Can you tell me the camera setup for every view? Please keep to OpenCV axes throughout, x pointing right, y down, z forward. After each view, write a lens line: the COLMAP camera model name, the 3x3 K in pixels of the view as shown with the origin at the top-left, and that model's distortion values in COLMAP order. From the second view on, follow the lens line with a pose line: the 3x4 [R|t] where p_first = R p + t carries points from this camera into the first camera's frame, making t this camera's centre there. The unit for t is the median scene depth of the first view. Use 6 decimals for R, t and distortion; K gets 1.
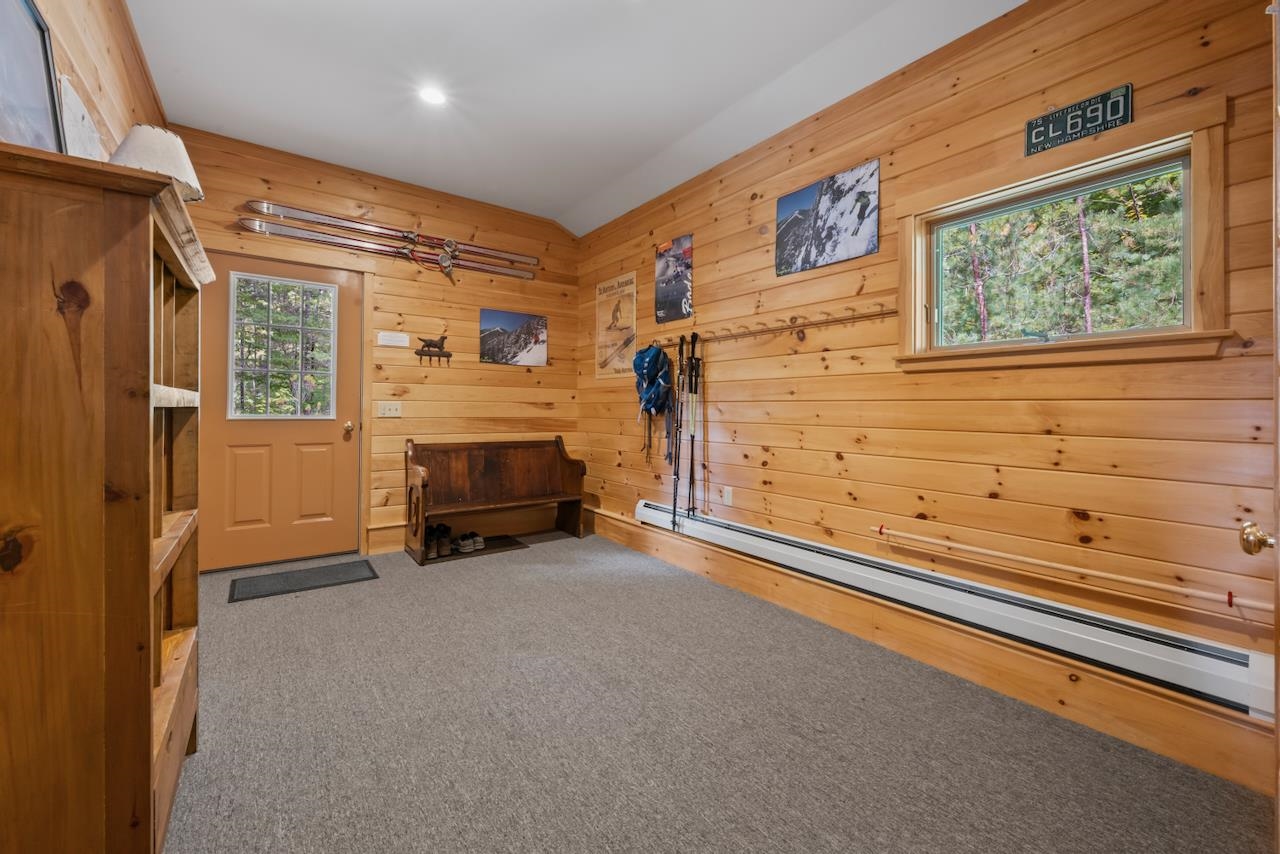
lens RADIAL K [[506.6, 0, 642.8], [0, 506.6, 407.0], [0, 0, 1]] dist [-0.000500, 0.000034]
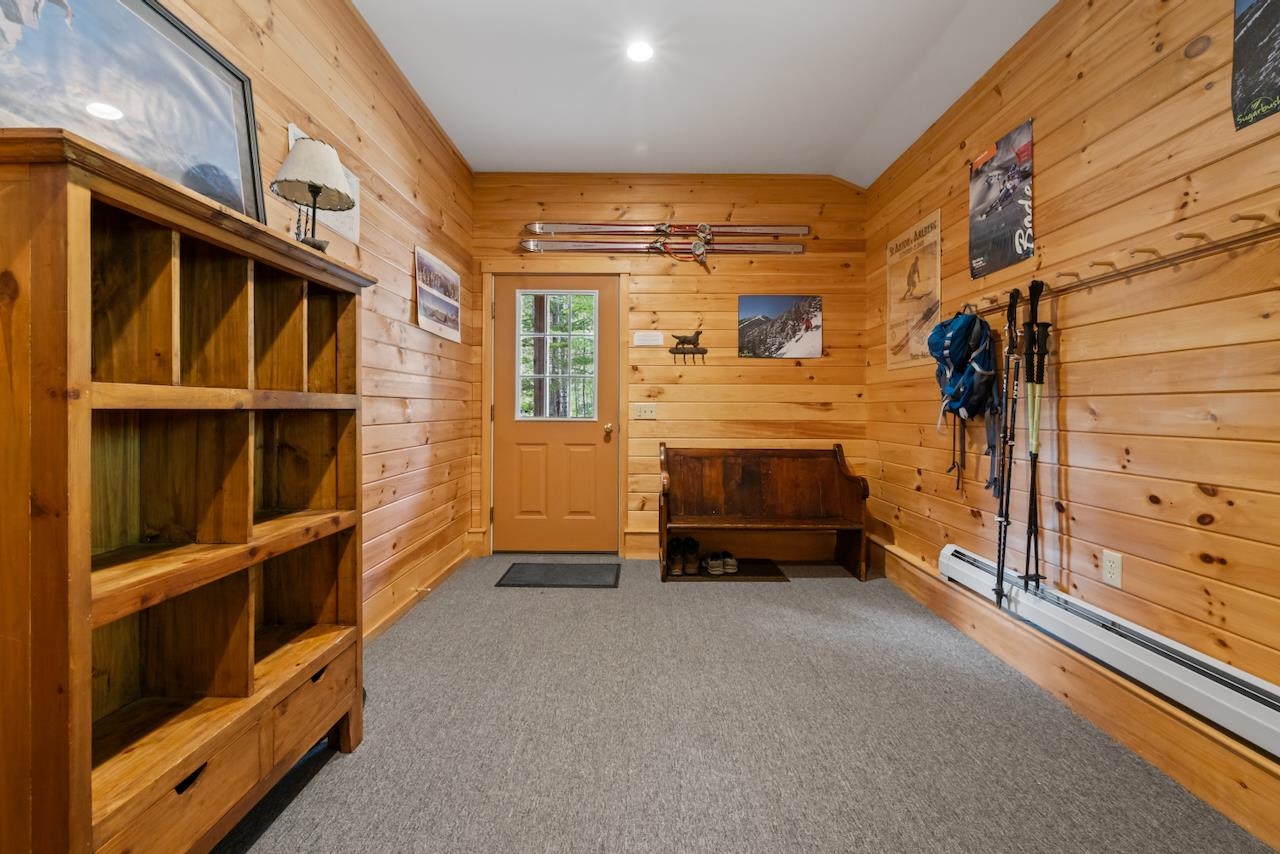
lens RADIAL K [[506.6, 0, 642.8], [0, 506.6, 407.0], [0, 0, 1]] dist [-0.000500, 0.000034]
pose [[0.801584, -0.007742, -0.597832, 0.082300], [0.005718, 0.999970, -0.005283, 0.001758], [0.597854, 0.000816, 0.801604, 0.236316]]
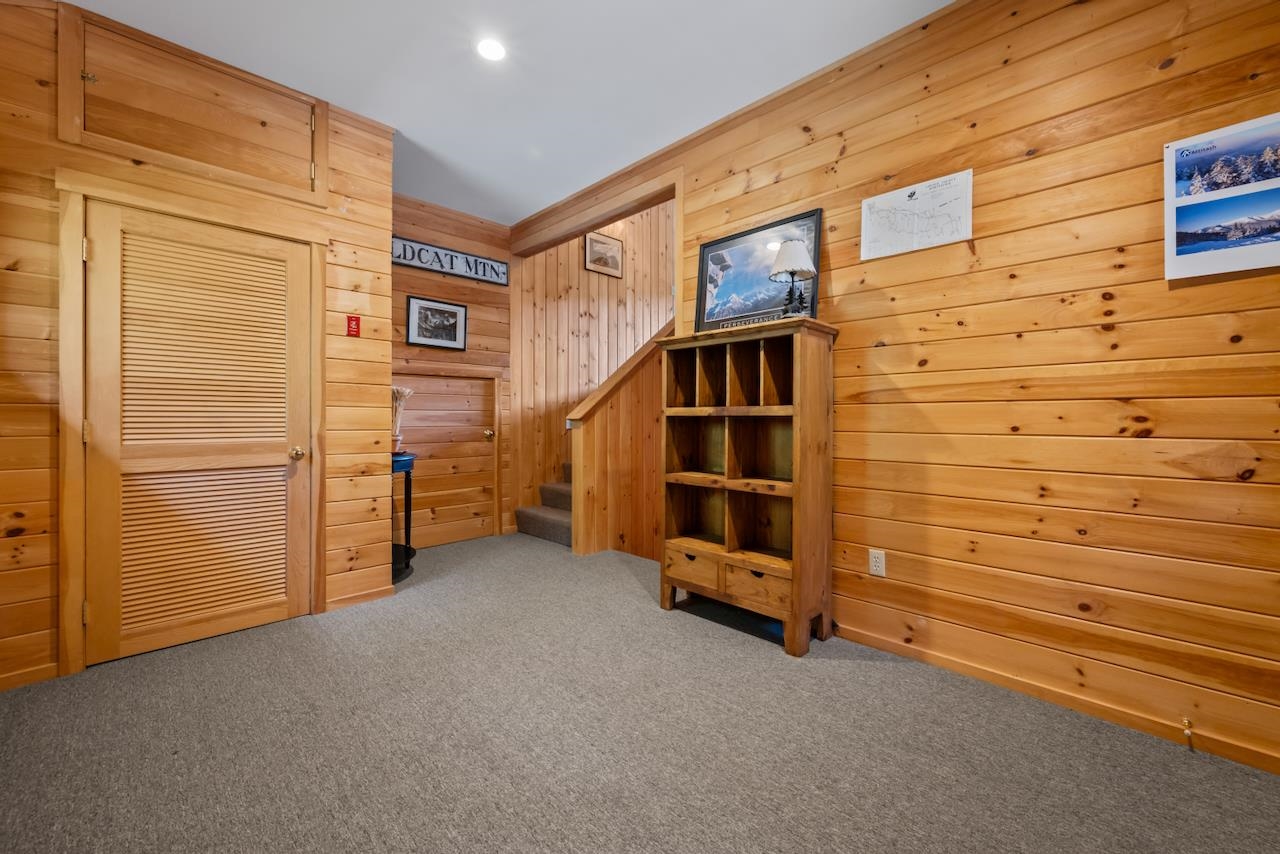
lens RADIAL K [[509.6, 0, 647.1], [0, 509.6, 411.4], [0, 0, 1]] dist [0.001205, 0.000325]
pose [[-0.988333, -0.007961, -0.152101, -0.114082], [-0.005853, 0.999881, -0.014301, 0.004740], [0.152197, -0.013244, -0.988261, 1.051647]]
